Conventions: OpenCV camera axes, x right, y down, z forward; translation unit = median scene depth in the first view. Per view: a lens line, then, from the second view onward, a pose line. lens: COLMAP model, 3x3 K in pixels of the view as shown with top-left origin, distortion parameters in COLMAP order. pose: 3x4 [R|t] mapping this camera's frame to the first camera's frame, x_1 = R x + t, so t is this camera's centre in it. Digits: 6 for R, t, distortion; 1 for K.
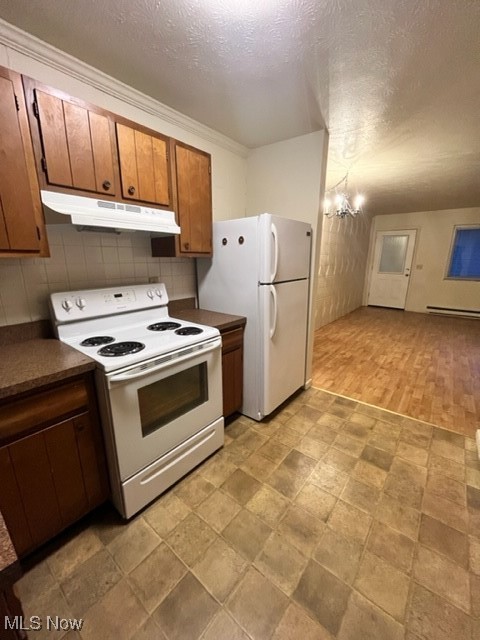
lens RADIAL K [[259.4, 0, 241.2], [0, 259.4, 320.7], [0, 0, 1]] dist [-0.005742, -0.000755]
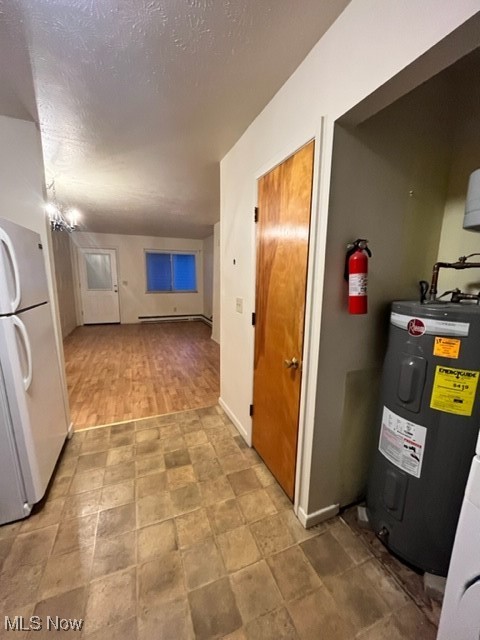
lens RADIAL K [[259.4, 0, 241.0], [0, 259.4, 320.5], [0, 0, 1]] dist [-0.005742, -0.000755]
pose [[0.481692, -0.144741, 0.864305, -0.169301], [0.197816, 0.978769, 0.053663, -0.036927], [-0.853722, 0.145124, 0.500098, 0.122265]]
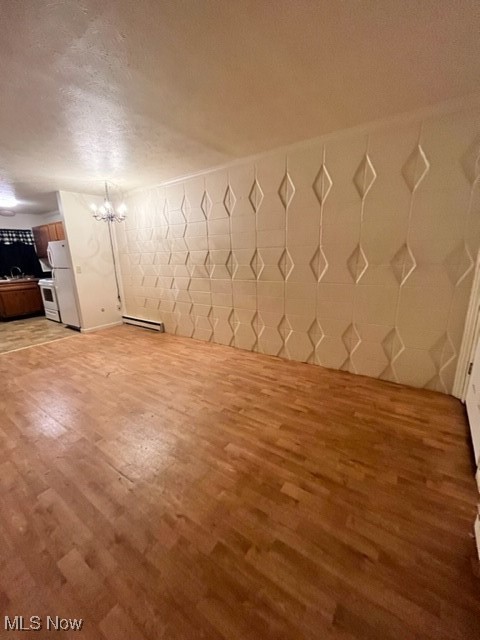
lens RADIAL K [[259.4, 0, 242.7], [0, 259.4, 322.1], [0, 0, 1]] dist [-0.005742, -0.000755]
pose [[0.068042, 0.245212, -0.967079, 2.543705], [-0.216443, 0.949868, 0.225619, -0.551107], [0.973921, 0.193966, 0.117705, 2.341017]]
